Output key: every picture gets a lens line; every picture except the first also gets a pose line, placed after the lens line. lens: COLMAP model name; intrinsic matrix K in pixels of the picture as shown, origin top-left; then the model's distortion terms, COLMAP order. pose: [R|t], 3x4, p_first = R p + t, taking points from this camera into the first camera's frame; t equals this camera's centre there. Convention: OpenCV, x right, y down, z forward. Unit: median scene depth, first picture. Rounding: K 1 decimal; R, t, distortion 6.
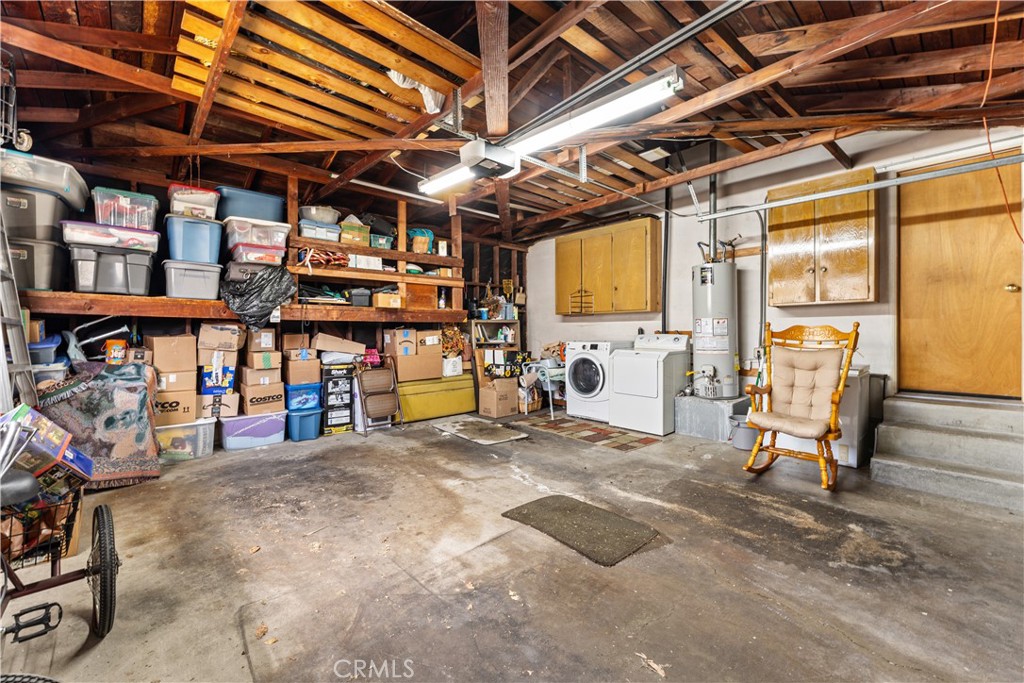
lens RADIAL K [[417.0, 0, 511.5], [0, 417.0, 337.8], [0, 0, 1]] dist [-0.016697, -0.000088]
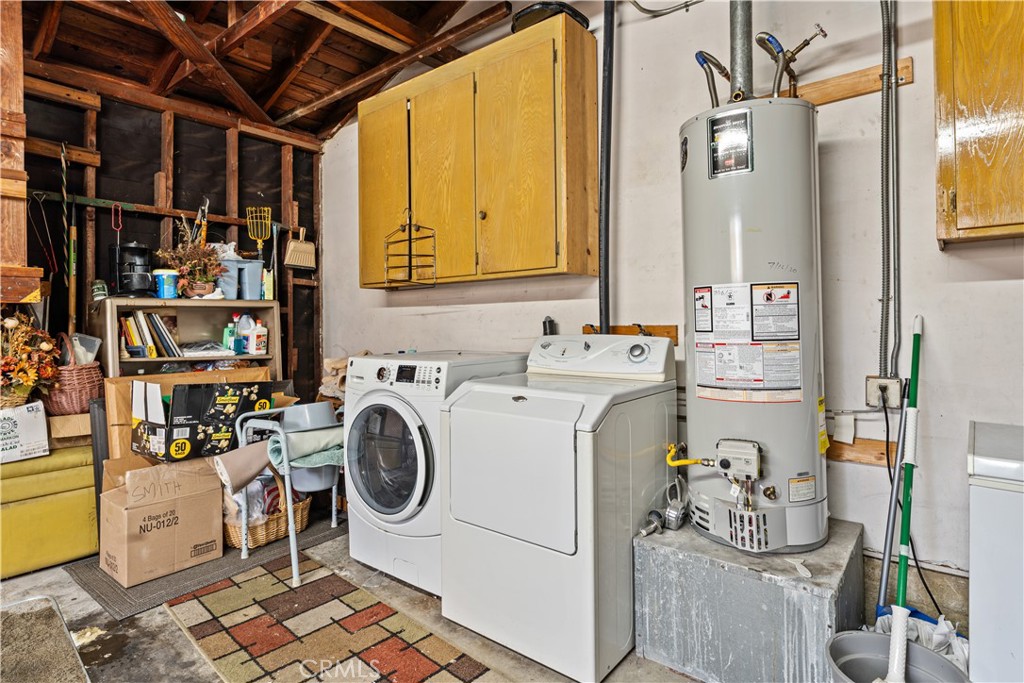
lens RADIAL K [[541.1, 0, 511.7], [0, 541.1, 326.8], [0, 0, 1]] dist [-0.017145, -0.000138]
pose [[0.989587, -0.006291, 0.143796, 0.209741], [0.008054, 0.999899, -0.011683, -0.010309], [-0.143708, 0.012719, 0.989538, 0.522258]]
